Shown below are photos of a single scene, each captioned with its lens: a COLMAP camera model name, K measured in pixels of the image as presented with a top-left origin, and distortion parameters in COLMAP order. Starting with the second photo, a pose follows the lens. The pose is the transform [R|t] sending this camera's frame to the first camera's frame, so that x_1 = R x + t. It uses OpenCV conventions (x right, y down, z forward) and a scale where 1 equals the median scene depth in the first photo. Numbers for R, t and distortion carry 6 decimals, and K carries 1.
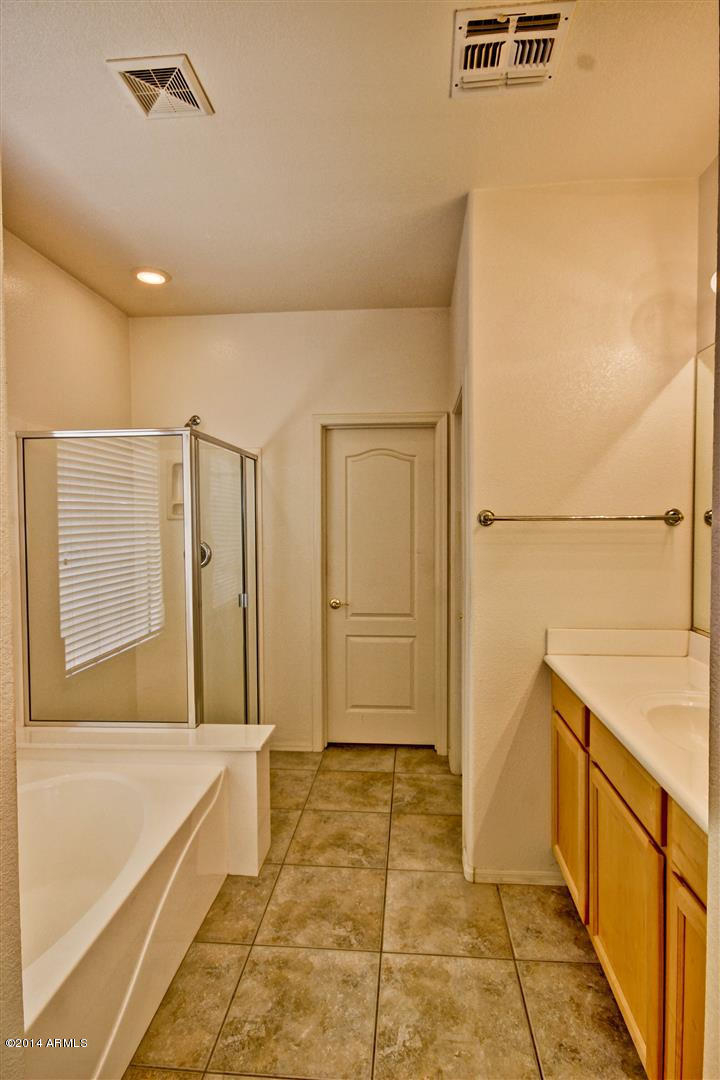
lens RADIAL K [[578.6, 0, 360.0], [0, 578.6, 540.0], [0, 0, 1]] dist [0.000360, 0.015759]
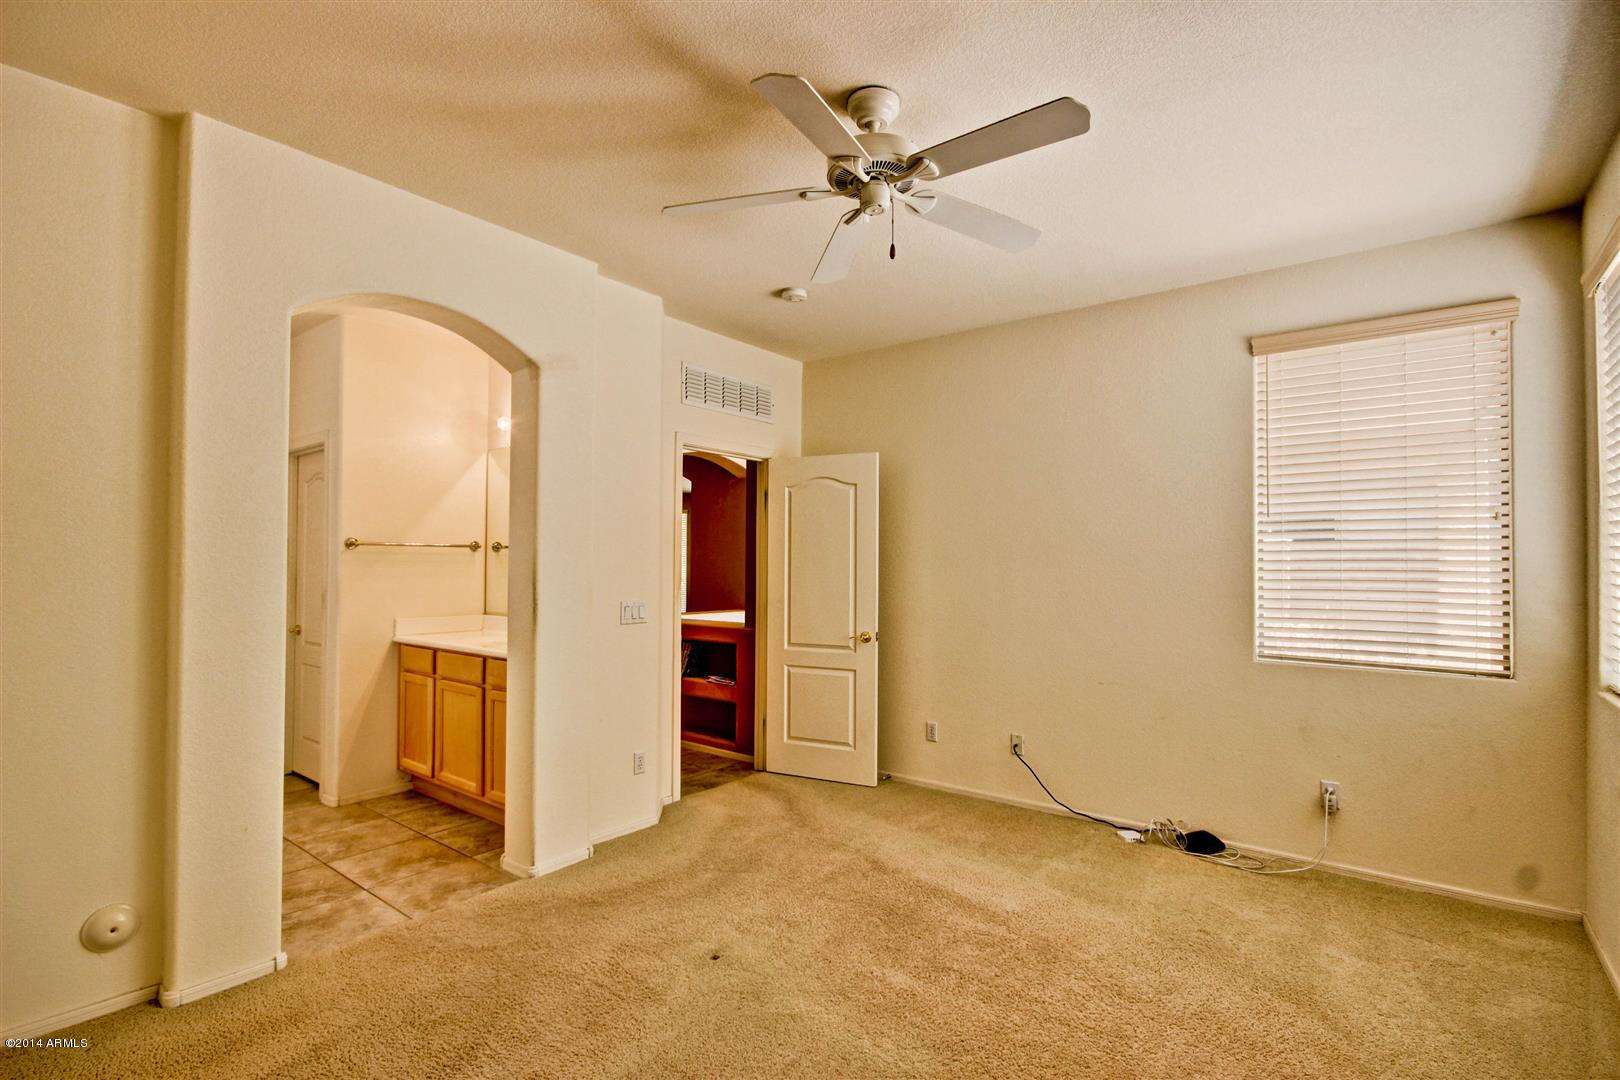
lens RADIAL K [[743.4, 0, 817.4], [0, 743.4, 553.9], [0, 0, 1]] dist [0.012320, -0.013887]
pose [[0.555435, 0.019283, 0.831337, -0.718592], [0.023372, 0.998974, -0.038787, 0.091737], [-0.831232, 0.040974, 0.554414, -1.045945]]
